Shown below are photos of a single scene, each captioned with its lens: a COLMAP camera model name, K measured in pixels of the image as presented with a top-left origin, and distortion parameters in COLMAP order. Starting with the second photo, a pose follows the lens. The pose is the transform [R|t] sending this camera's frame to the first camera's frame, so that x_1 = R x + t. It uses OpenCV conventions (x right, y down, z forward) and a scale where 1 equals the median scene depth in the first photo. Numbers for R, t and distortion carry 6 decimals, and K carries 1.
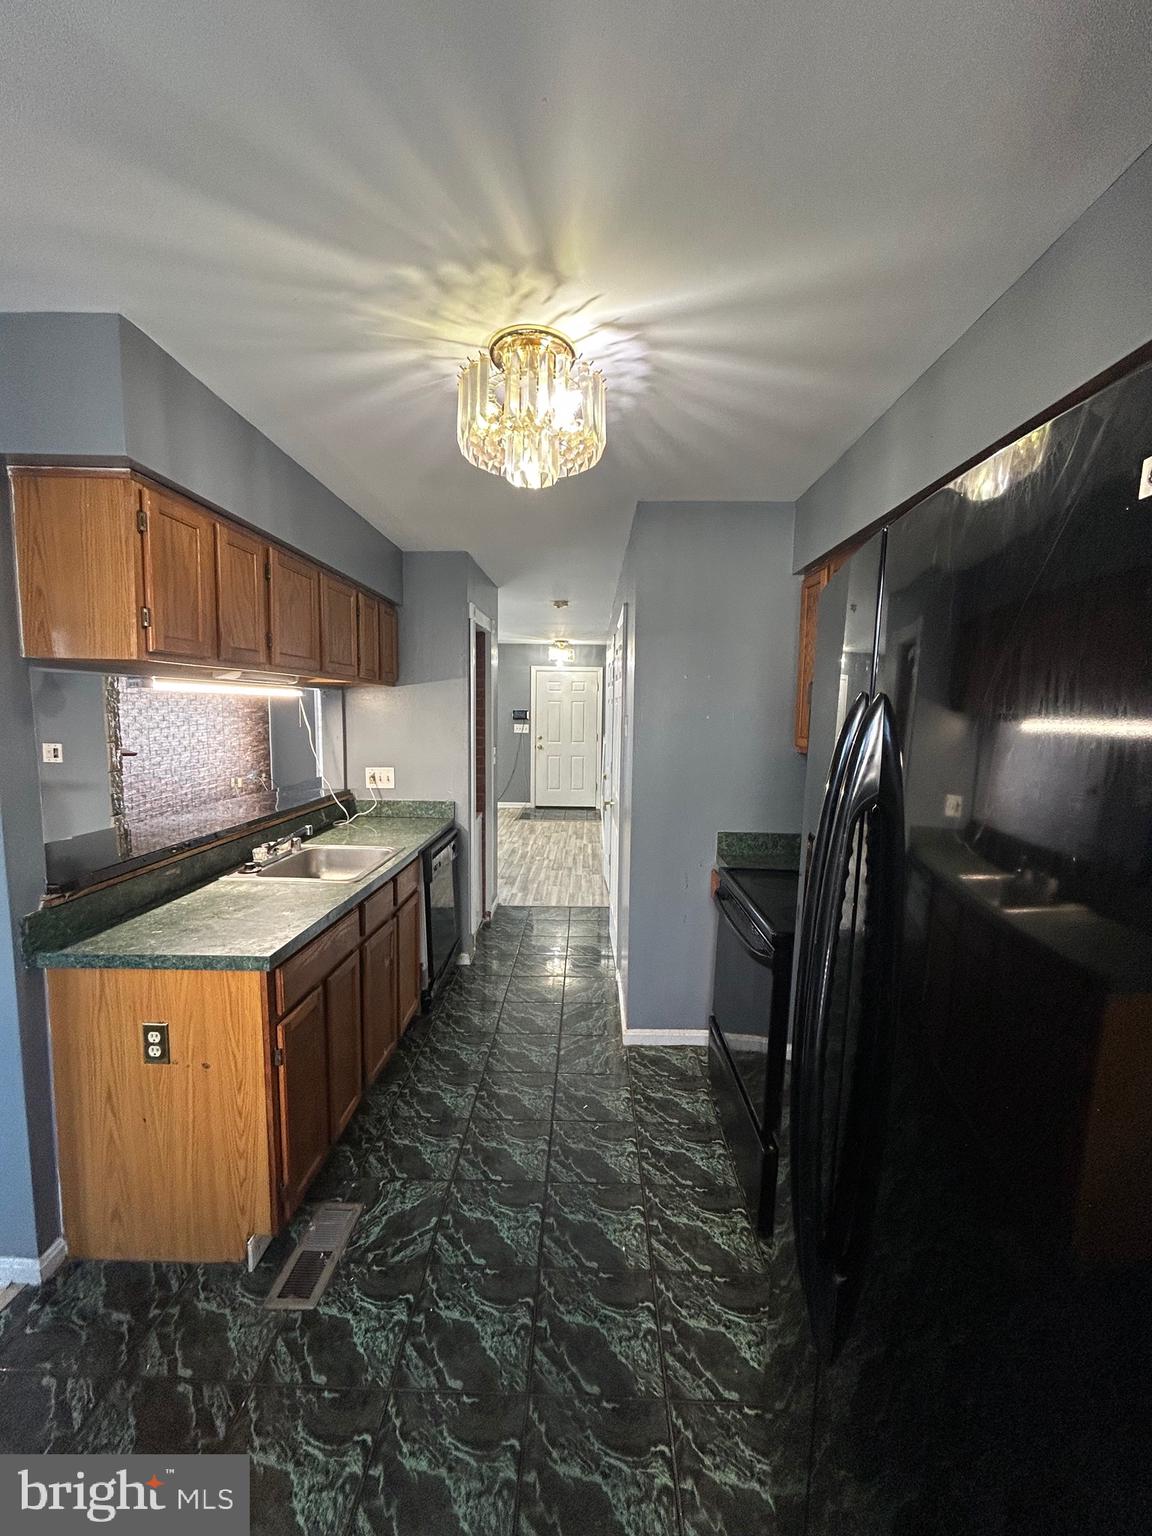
lens RADIAL K [[618.7, 0, 582.9], [0, 618.7, 765.0], [0, 0, 1]] dist [0.004404, 0.000678]
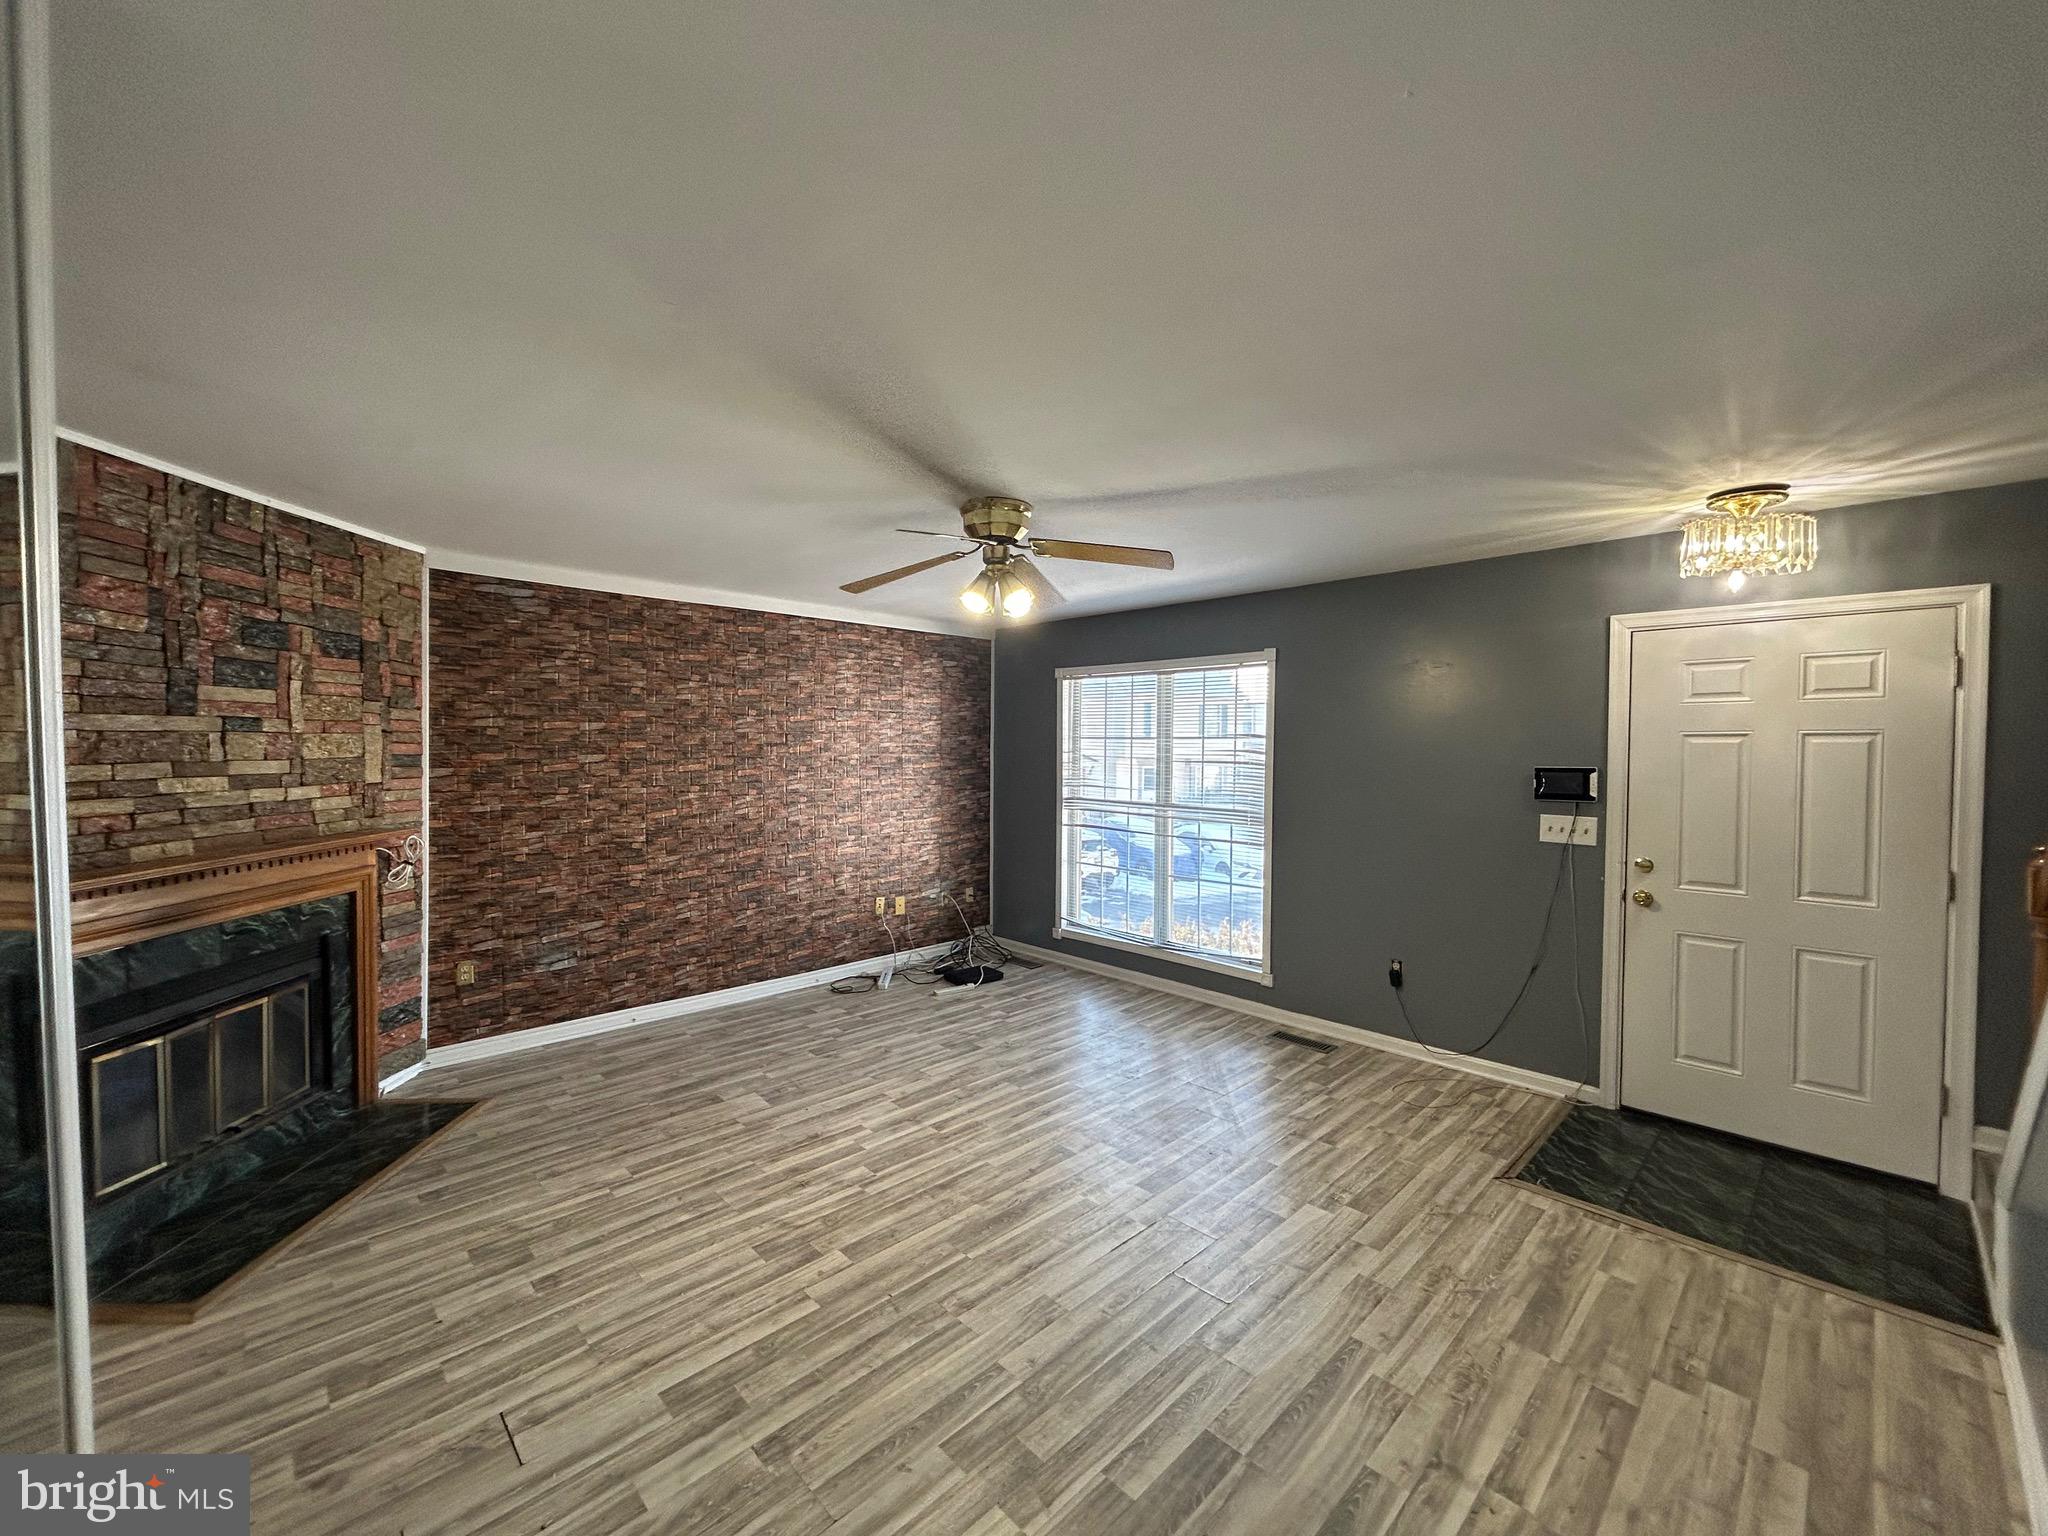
lens RADIAL K [[824.9, 0, 1016.9], [0, 824.9, 763.8], [0, 0, 1]] dist [0.004404, 0.000678]
pose [[0.717385, 0.004897, -0.696660, -0.012360], [-0.063712, 0.996246, -0.058605, -0.050166], [0.693757, 0.086428, 0.715004, 0.531212]]
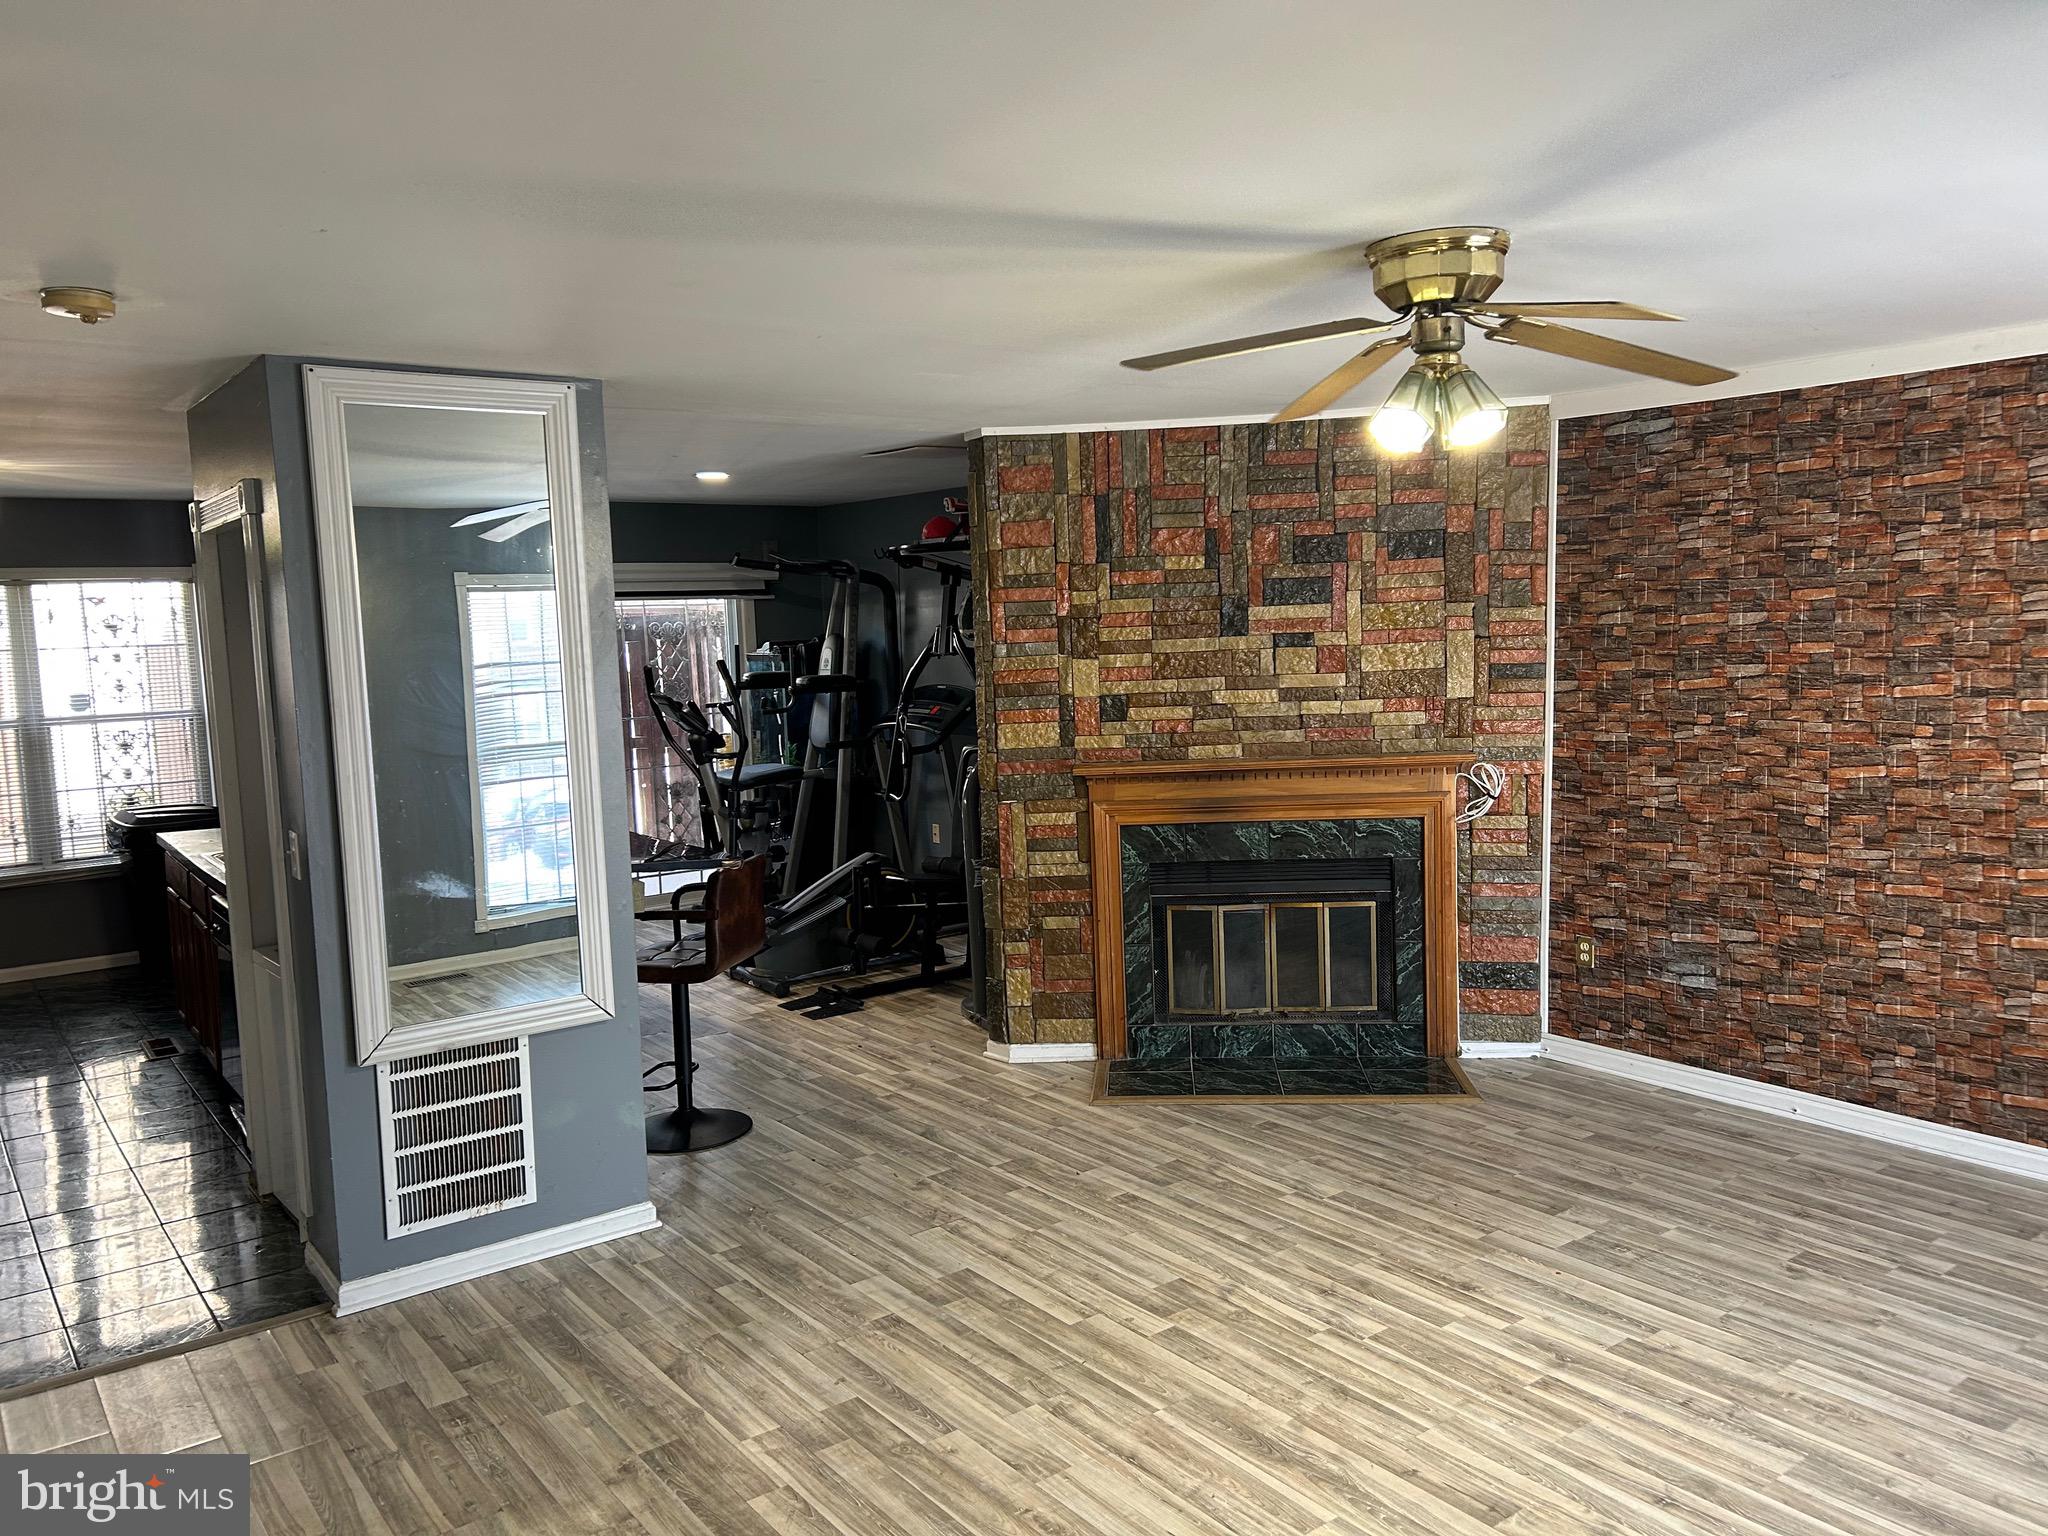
lens RADIAL K [[1545.3, 0, 1030.5], [0, 1545.3, 762.5], [0, 0, 1]] dist [0.009871, 0.002874]
pose [[-0.780418, 0.071198, -0.621191, 0.028601], [-0.038248, 0.986199, 0.161085, -0.114879], [0.624087, 0.149473, -0.766925, 0.987449]]
